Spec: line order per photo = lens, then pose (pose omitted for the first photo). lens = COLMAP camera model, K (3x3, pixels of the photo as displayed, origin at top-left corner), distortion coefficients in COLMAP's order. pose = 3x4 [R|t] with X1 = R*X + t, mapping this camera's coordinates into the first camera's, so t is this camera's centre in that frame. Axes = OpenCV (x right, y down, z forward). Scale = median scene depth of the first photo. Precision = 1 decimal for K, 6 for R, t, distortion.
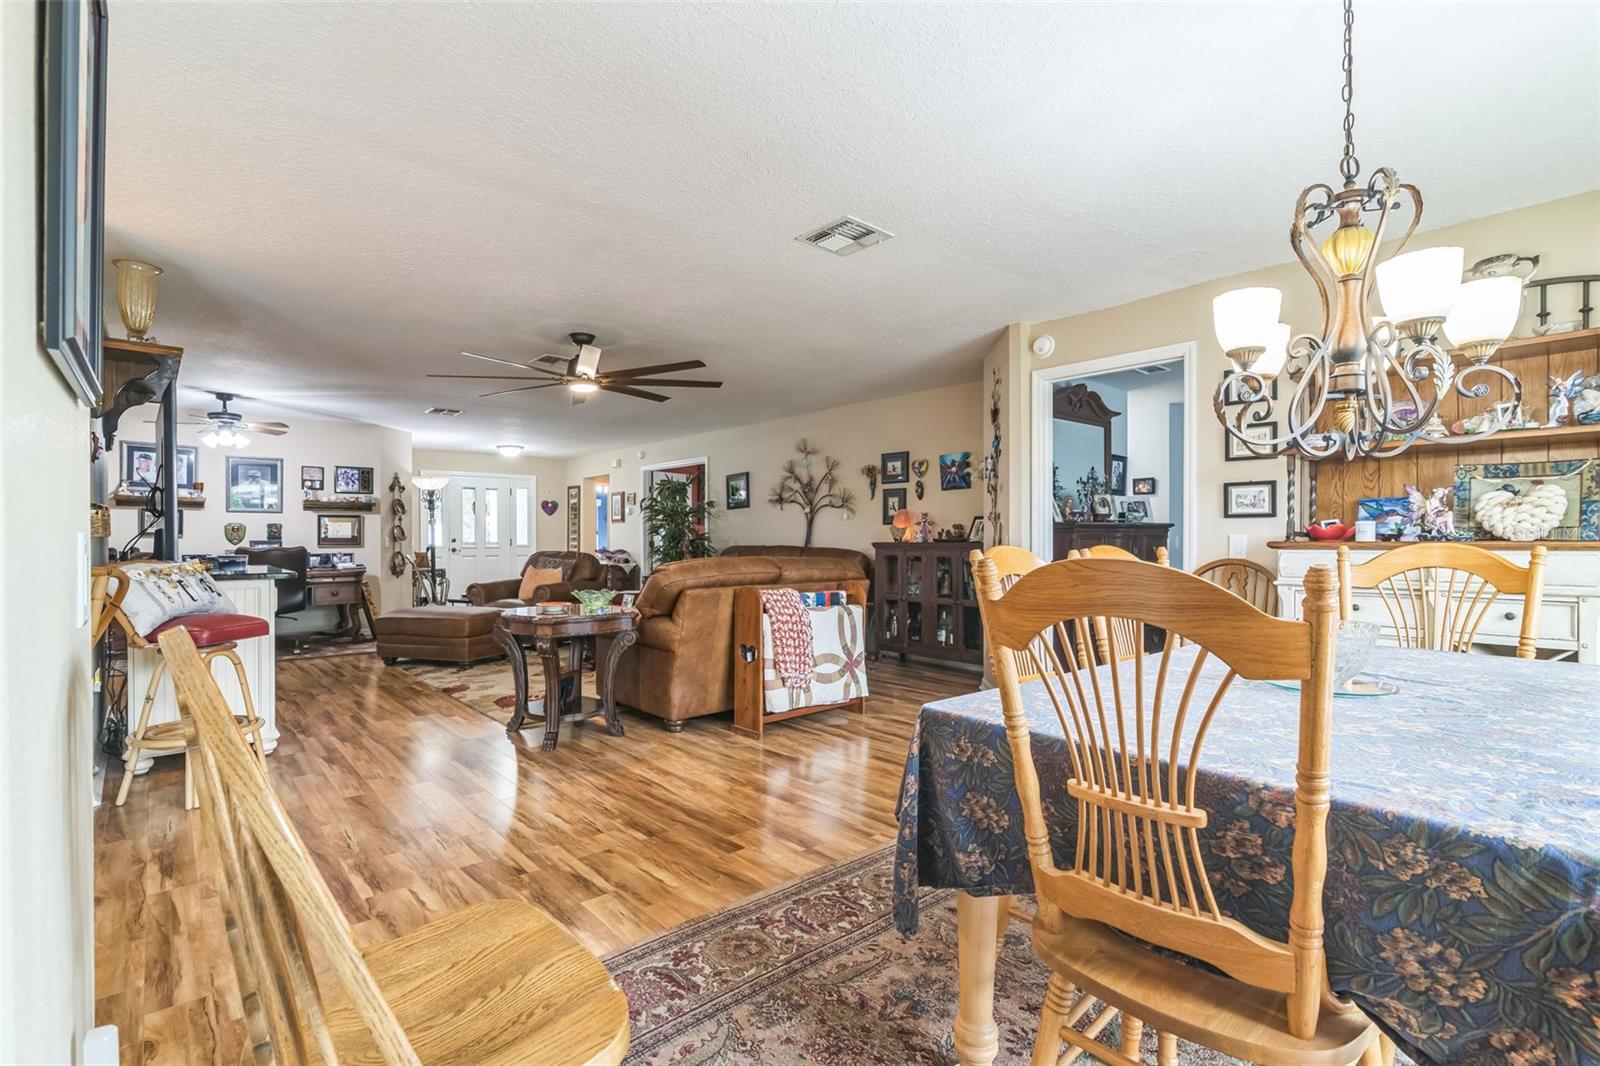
lens RADIAL K [[742.6, 0, 799.3], [0, 742.6, 539.0], [0, 0, 1]] dist [-0.003129, 0.000527]
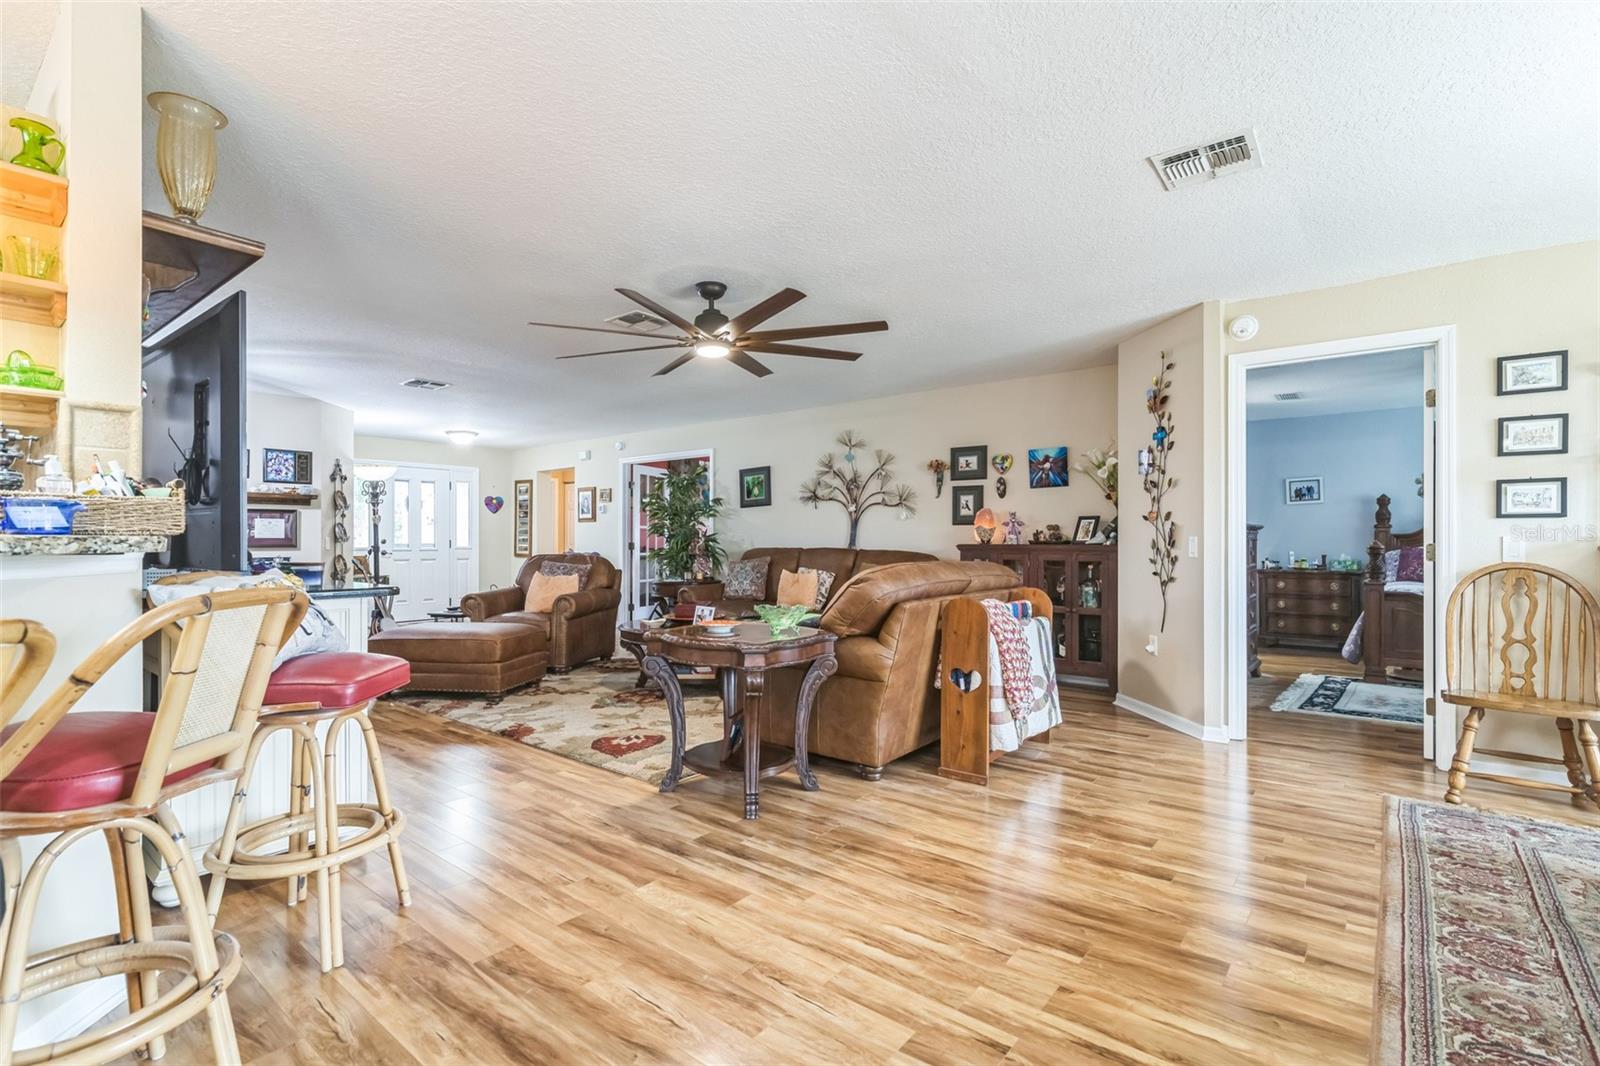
lens RADIAL K [[740.0, 0, 801.0], [0, 740.0, 538.3], [0, 0, 1]] dist [-0.002468, 0.000269]
pose [[0.984599, 0.002750, 0.174804, -0.240312], [-0.002044, 0.999989, -0.004215, 0.001241], [-0.174813, 0.003792, 0.984594, 0.140593]]
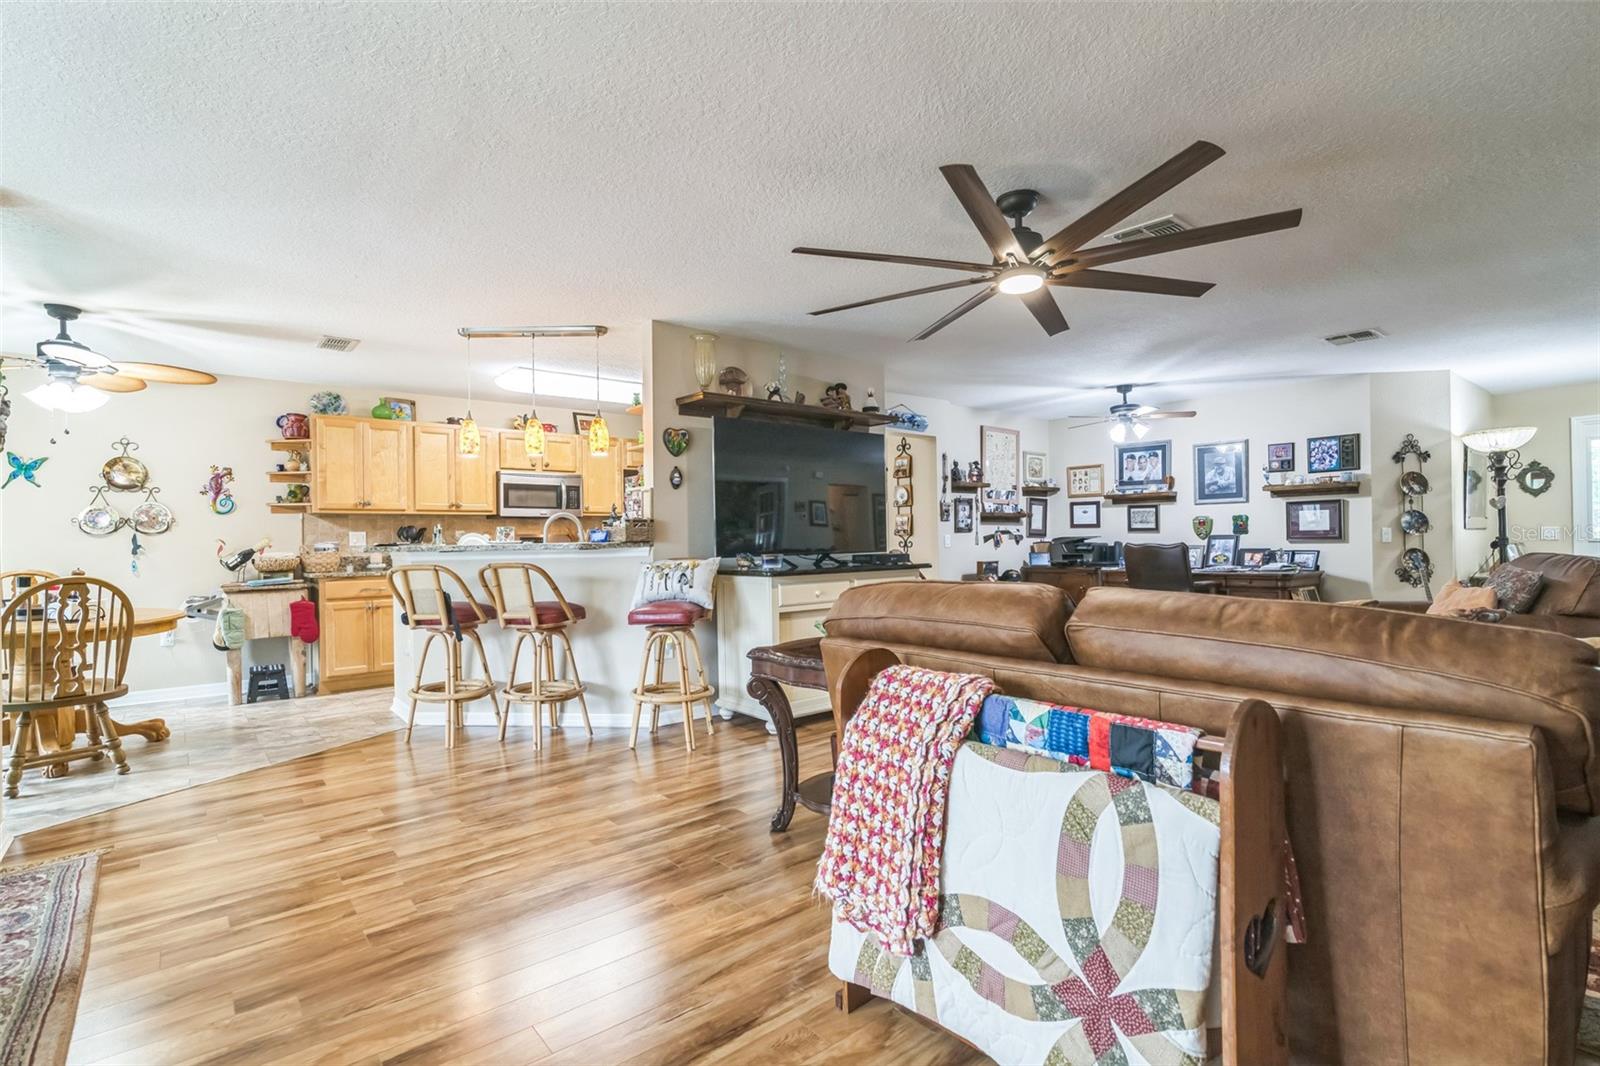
lens RADIAL K [[757.3, 0, 801.0], [0, 757.3, 536.7], [0, 0, 1]] dist [-0.002352, -0.000132]
pose [[-0.027272, -0.002175, -0.999626, 0.231106], [0.014912, 0.999885, -0.002583, -0.000891], [0.999517, -0.014977, -0.027236, 0.599023]]
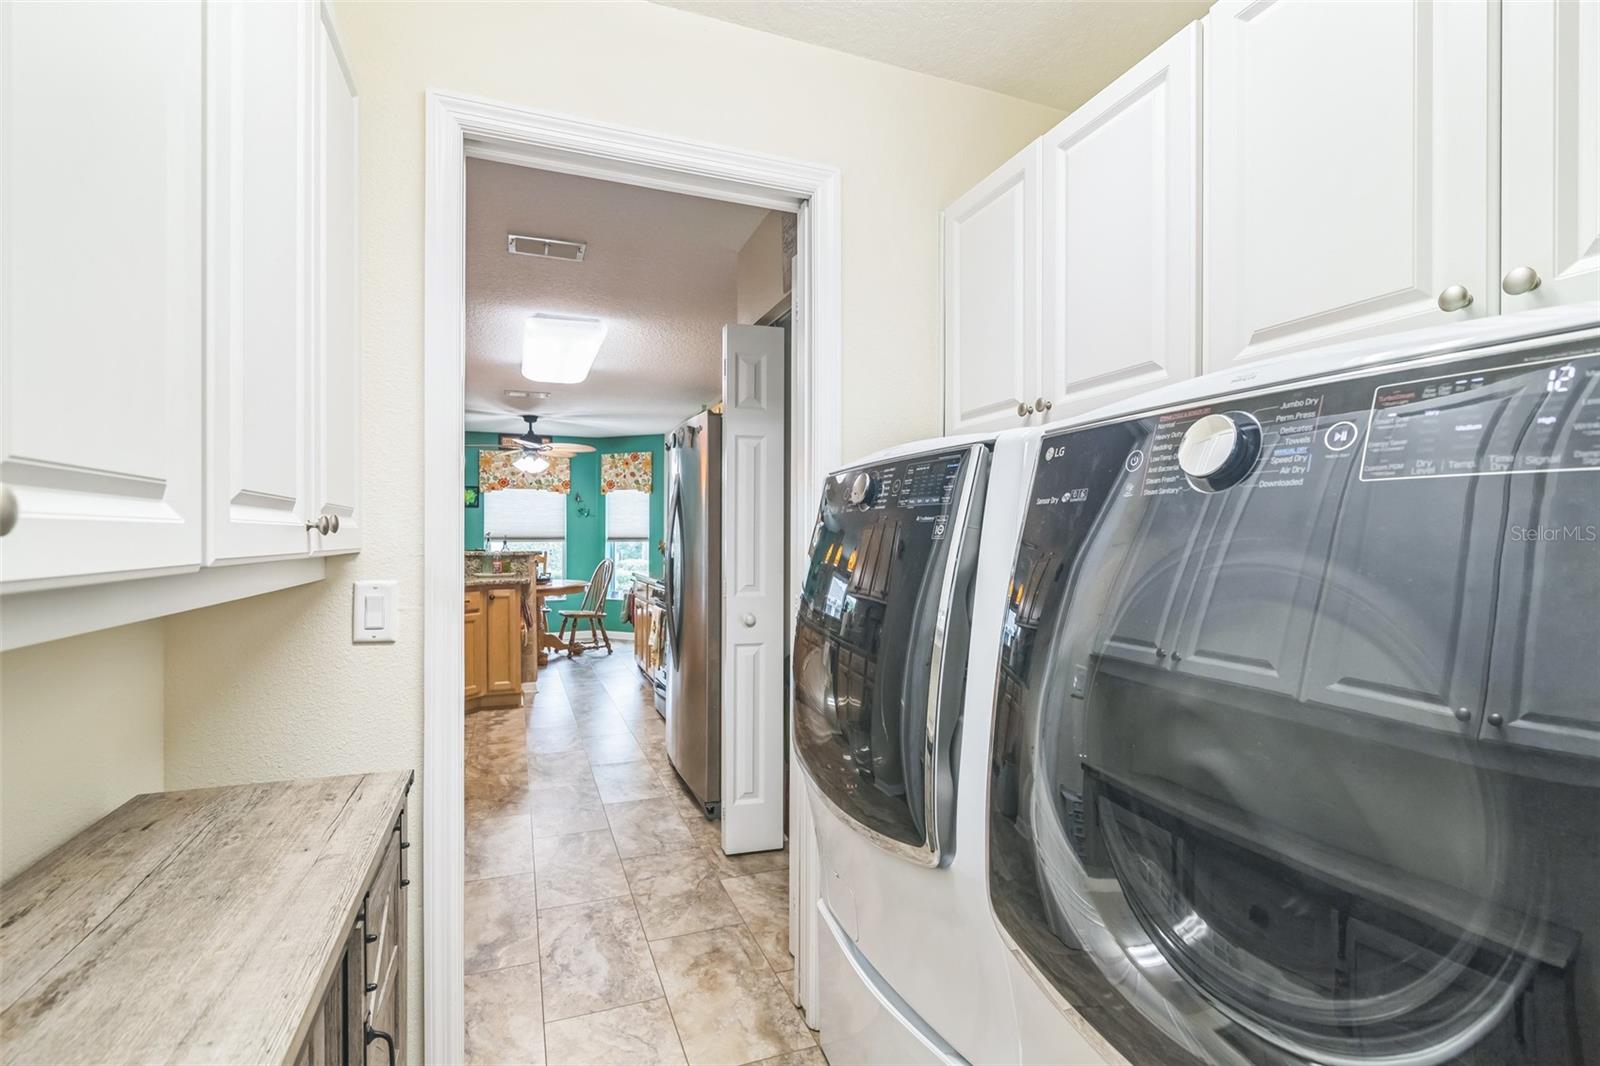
lens RADIAL K [[742.6, 0, 799.3], [0, 742.6, 539.0], [0, 0, 1]] dist [-0.003129, 0.000527]
pose [[-0.937246, -0.000231, 0.348668, -1.114873], [0.000149, 0.999999, 0.001063, -0.015911], [-0.348668, 0.001048, -0.937246, 0.880956]]
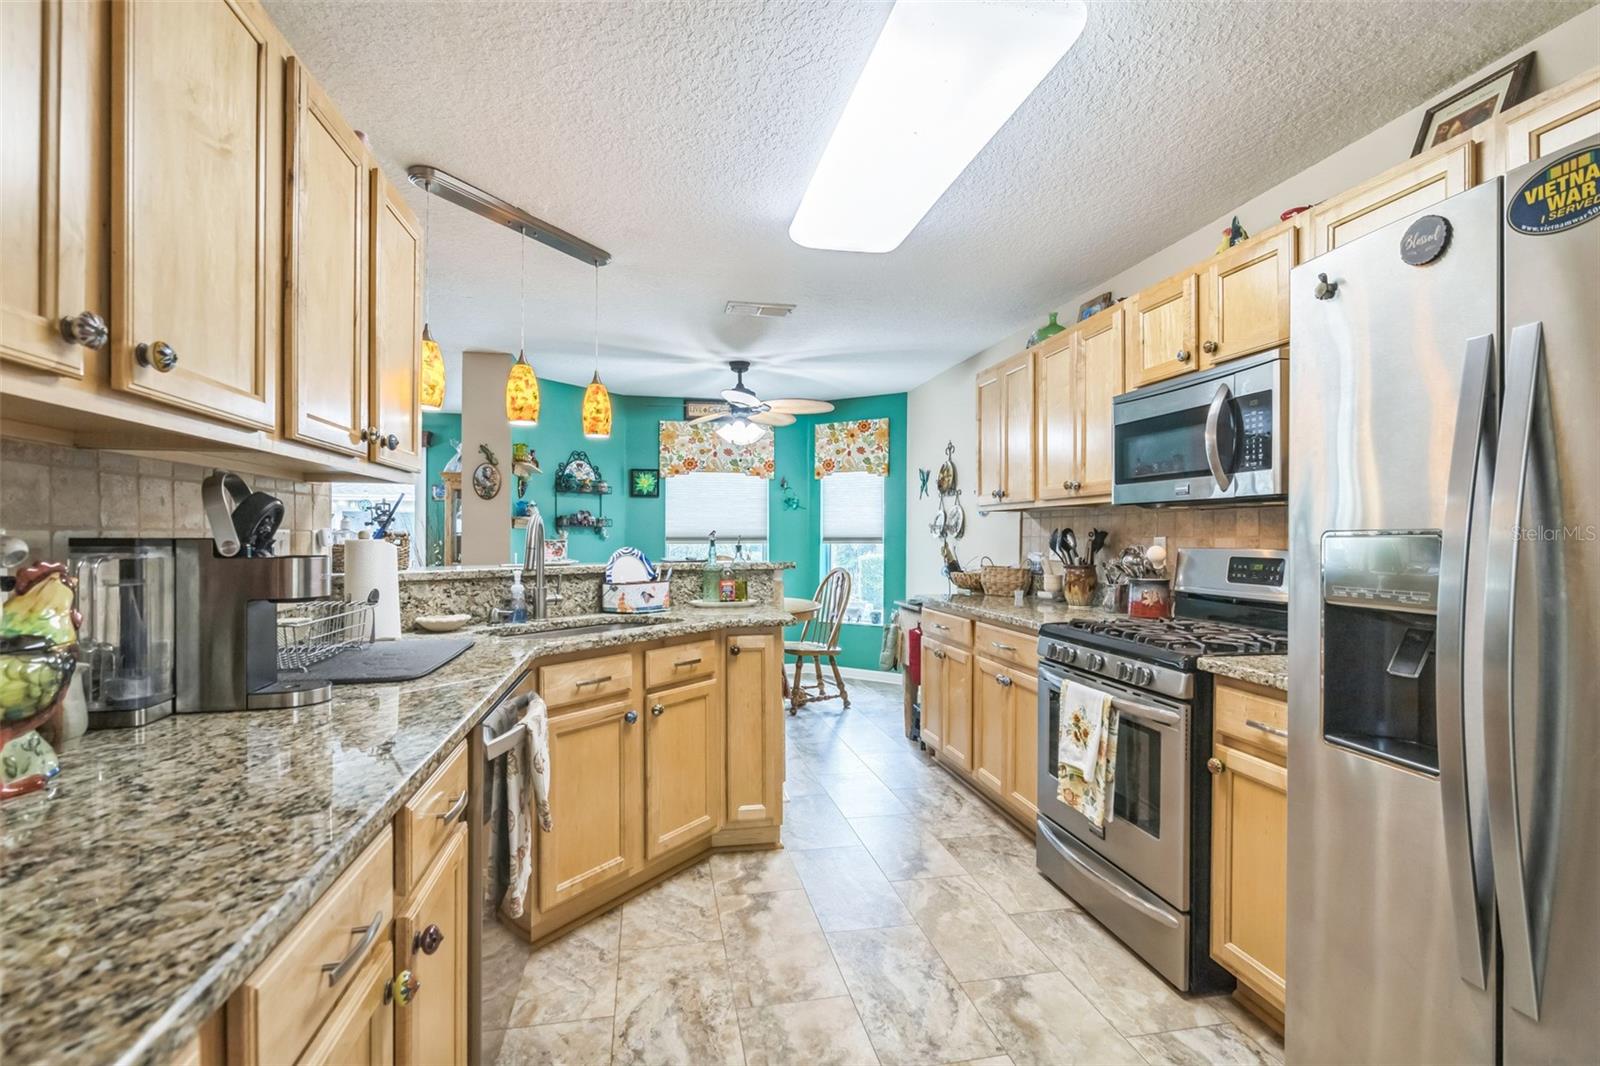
lens RADIAL K [[743.6, 0, 800.9], [0, 743.6, 529.6], [0, 0, 1]] dist [-0.002804, 0.000103]
pose [[-0.867337, 0.005129, 0.497696, -0.797279], [0.000602, 0.999957, -0.009256, -0.018570], [-0.497722, -0.007728, -0.867302, 0.622965]]
